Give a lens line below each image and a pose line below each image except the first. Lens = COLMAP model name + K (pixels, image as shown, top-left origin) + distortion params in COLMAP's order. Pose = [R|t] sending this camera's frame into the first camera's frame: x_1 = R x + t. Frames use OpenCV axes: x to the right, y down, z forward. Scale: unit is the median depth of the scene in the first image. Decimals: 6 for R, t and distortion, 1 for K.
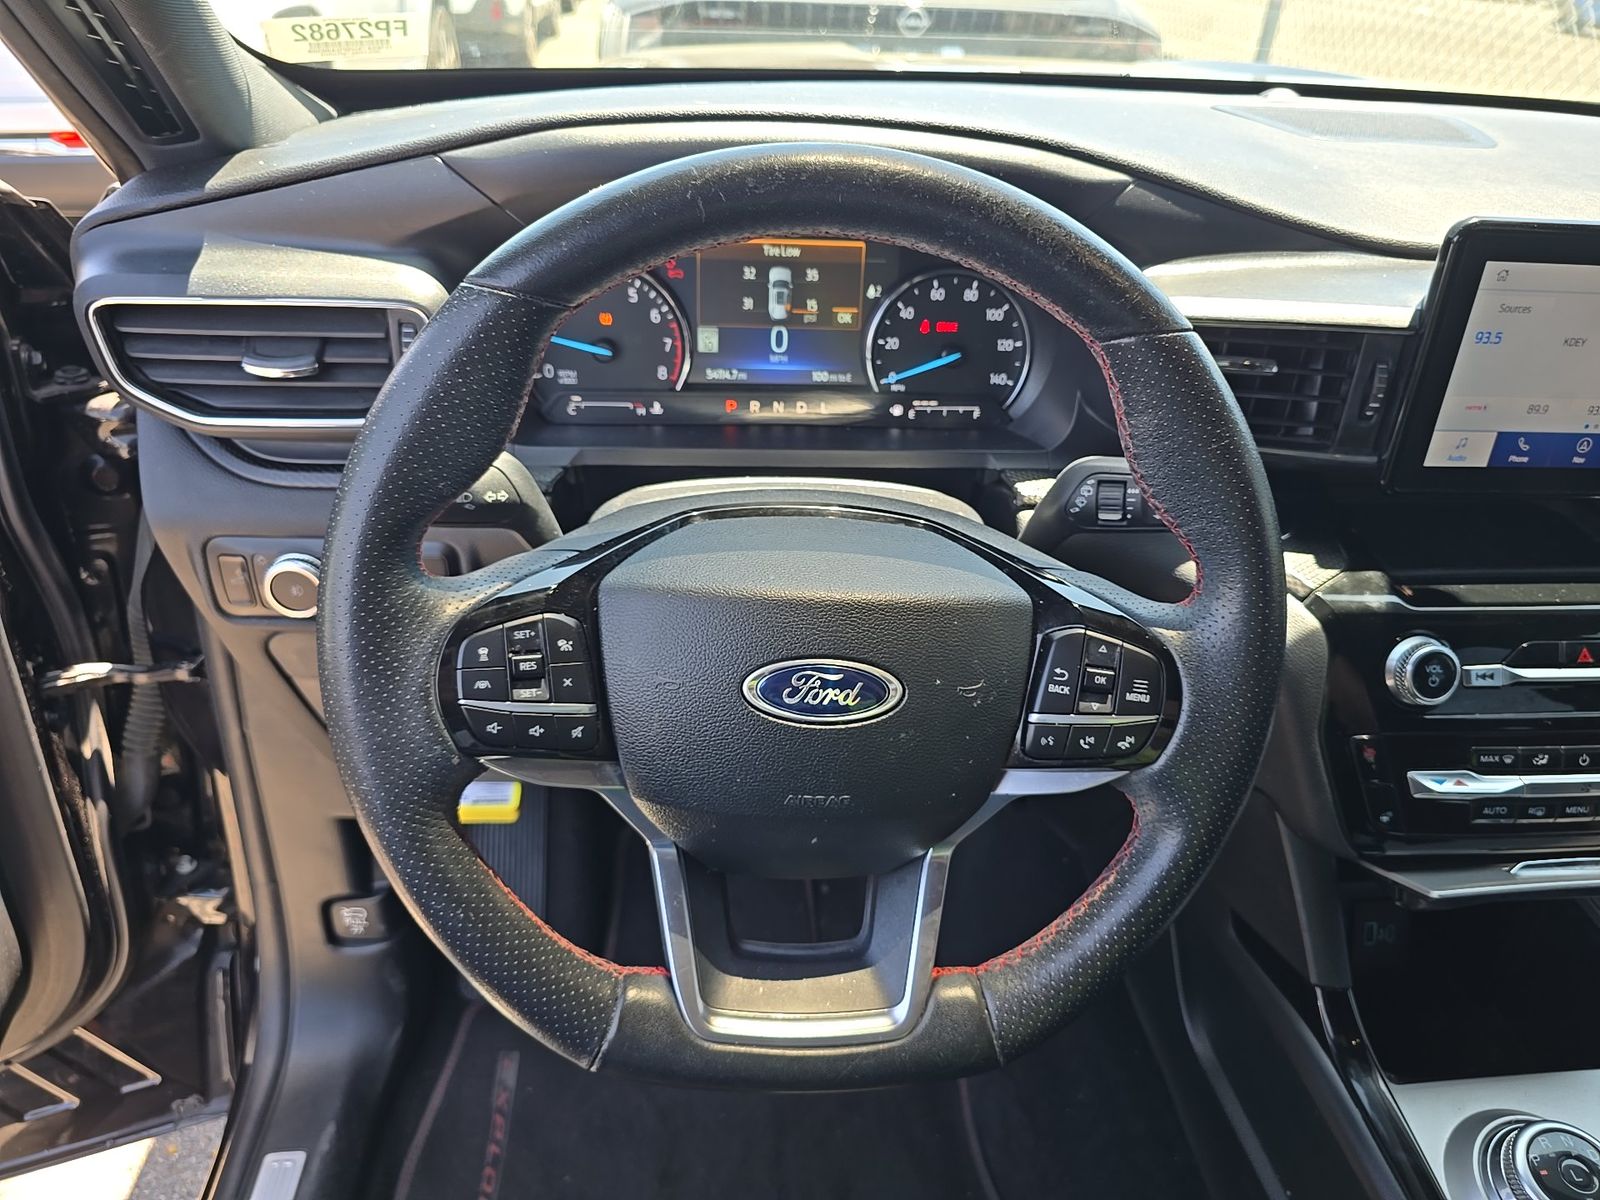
lens RADIAL K [[1073.9, 0, 800.0], [0, 1073.9, 600.0], [0, 0, 1]] dist [-0.001129, -0.038286]
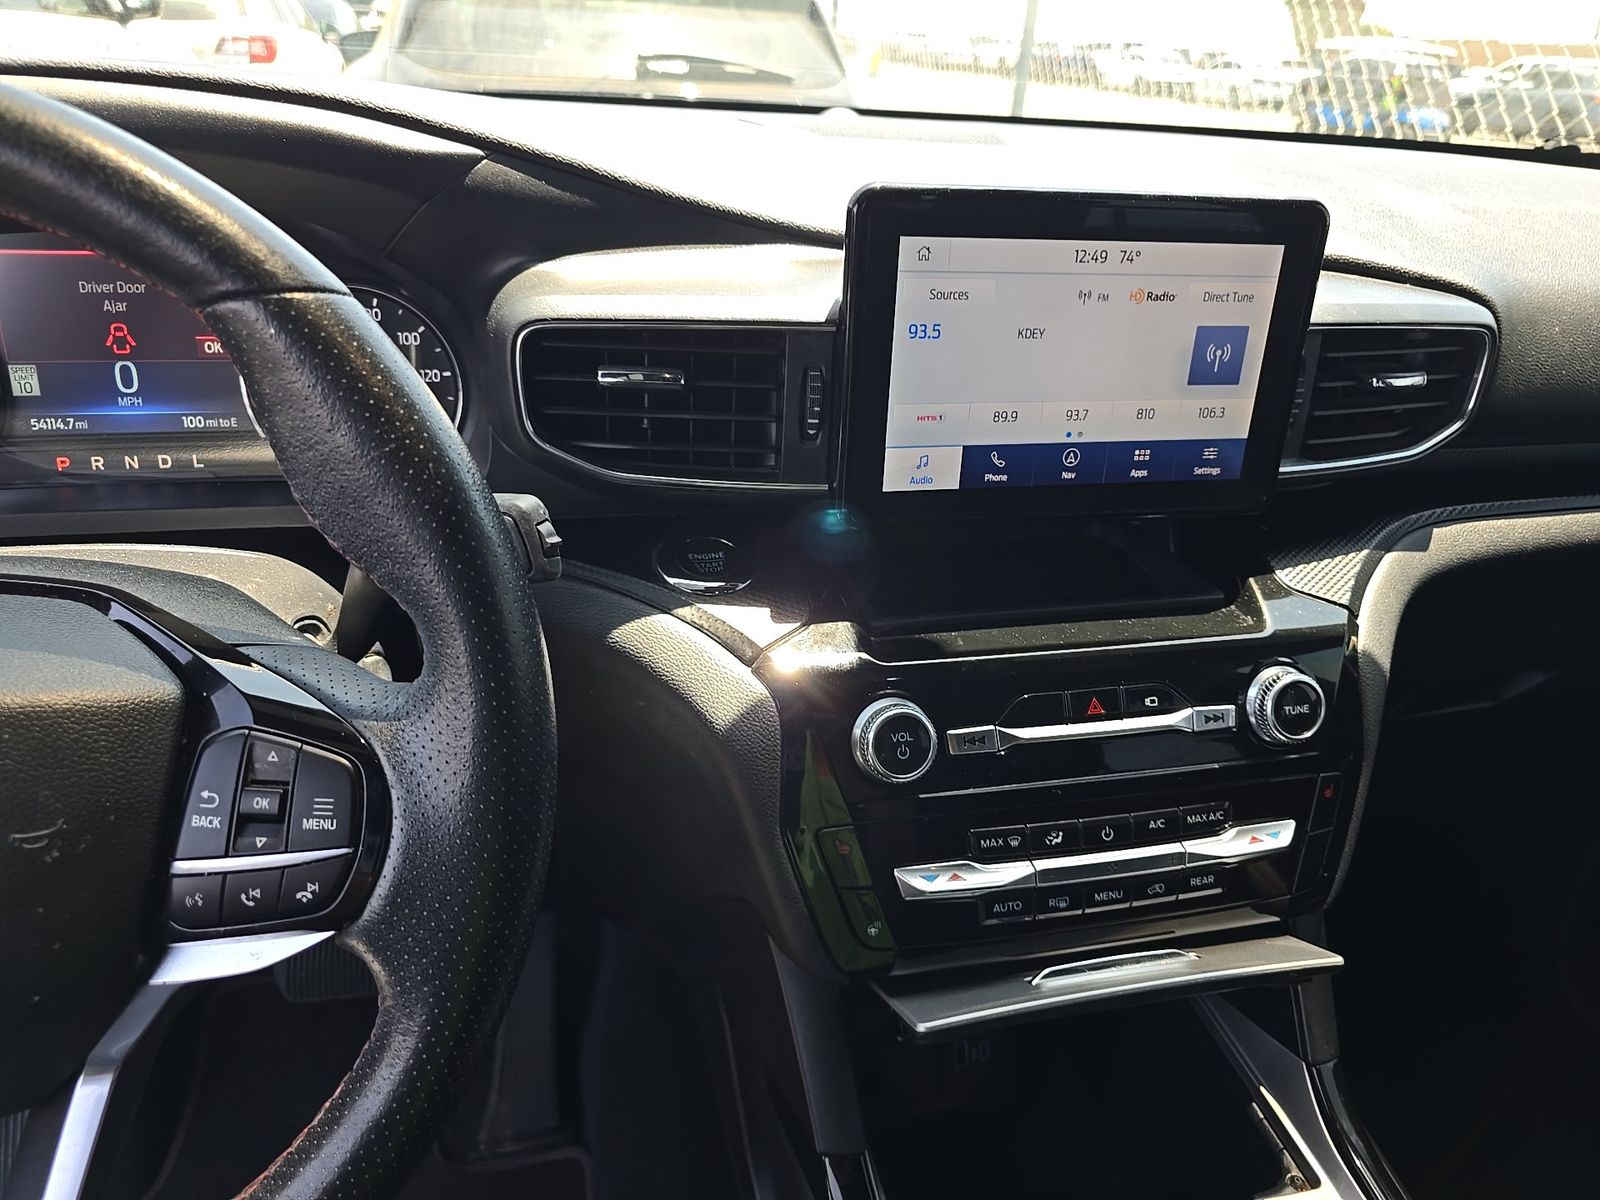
lens RADIAL K [[1078.4, 0, 806.4], [0, 1078.4, 599.3], [0, 0, 1]] dist [0.009718, -0.021696]
pose [[0.985647, -0.060448, 0.157626, 0.391104], [0.073620, 0.994144, -0.079101, 0.019222], [-0.151922, 0.089571, 0.984326, 0.196033]]
